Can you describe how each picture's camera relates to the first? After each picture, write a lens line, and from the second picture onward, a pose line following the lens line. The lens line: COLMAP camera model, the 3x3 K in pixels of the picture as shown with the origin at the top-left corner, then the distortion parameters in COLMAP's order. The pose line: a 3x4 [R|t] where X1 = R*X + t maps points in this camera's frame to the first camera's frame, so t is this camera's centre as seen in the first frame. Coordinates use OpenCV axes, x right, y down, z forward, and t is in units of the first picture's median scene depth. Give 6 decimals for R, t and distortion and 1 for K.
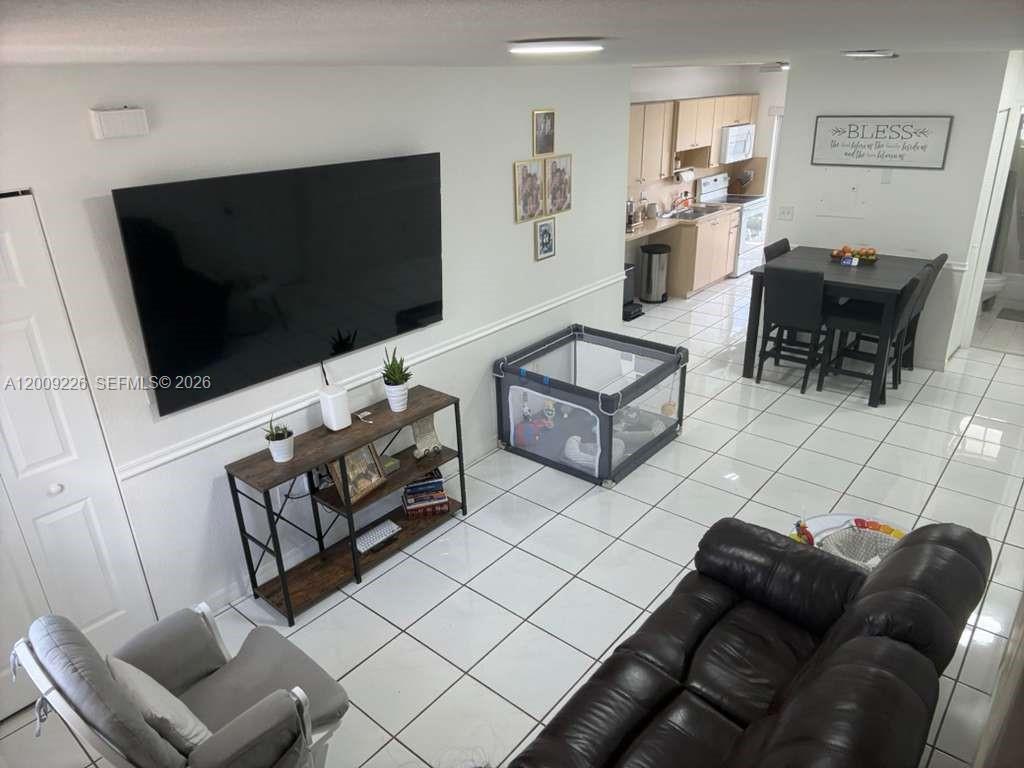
lens RADIAL K [[701.7, 0, 508.1], [0, 701.7, 389.1], [0, 0, 1]] dist [0.053758, -0.003025]
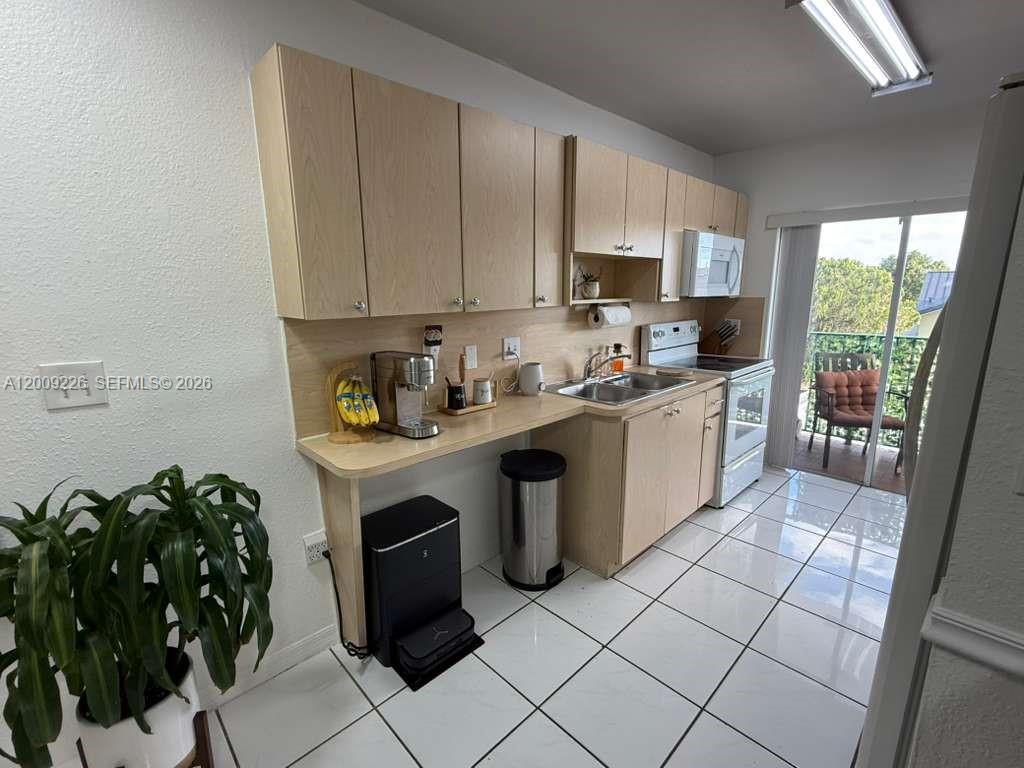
lens RADIAL K [[463.8, 0, 511.0], [0, 463.8, 384.0], [0, 0, 1]] dist [0.001260, 0.001041]
pose [[0.994832, 0.044263, -0.091381, 0.211172], [-0.061801, 0.978037, -0.199059, -0.181692], [0.080564, 0.203678, 0.975718, 0.680244]]
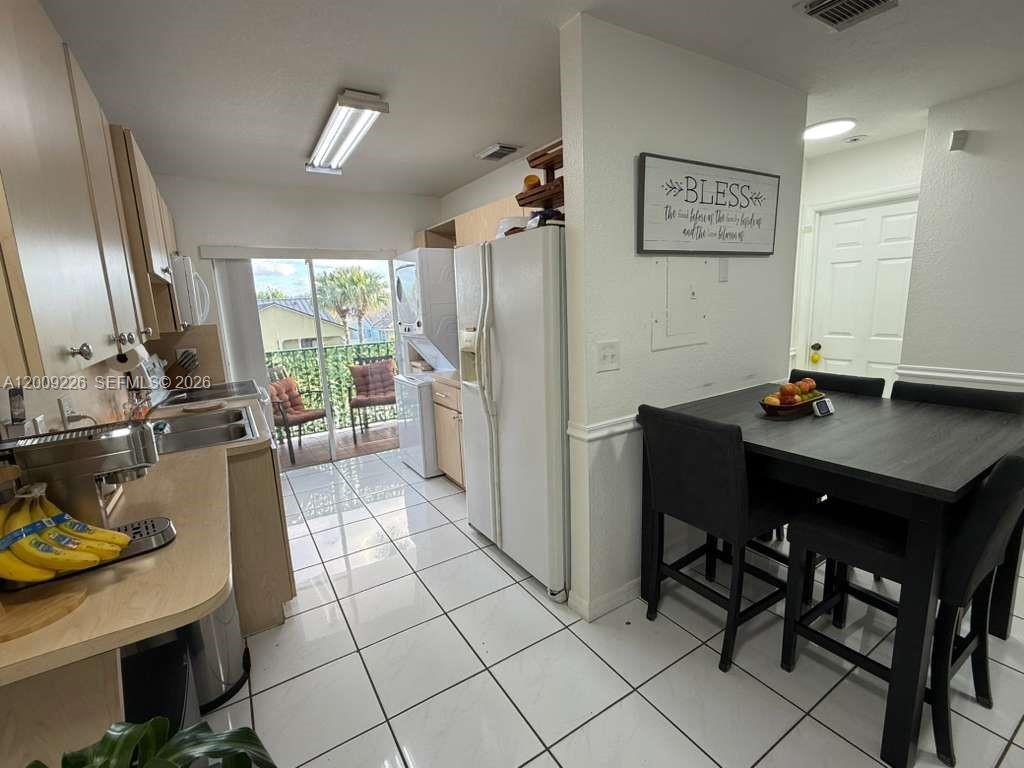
lens RADIAL K [[463.8, 0, 513.0], [0, 463.8, 384.9], [0, 0, 1]] dist [0.001260, 0.001041]
pose [[0.298328, -0.153911, 0.941972, 0.061019], [0.411330, 0.911296, 0.018629, -0.199762], [-0.861283, 0.381904, 0.335174, 0.732378]]
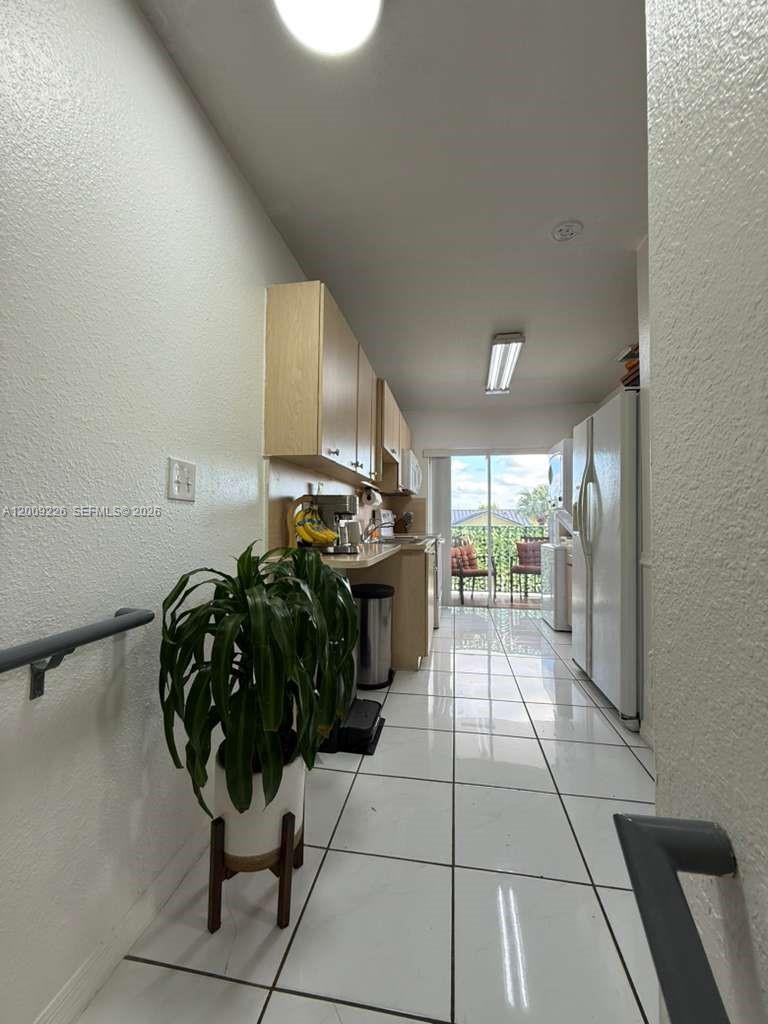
lens RADIAL K [[407.2, 0, 382.2], [0, 407.2, 508.4], [0, 0, 1]] dist [0.003677, -0.000262]
pose [[0.861260, 0.051875, 0.505510, 0.039901], [0.172667, 0.905715, -0.387125, -0.122169], [-0.477931, 0.420700, 0.771099, 0.672074]]
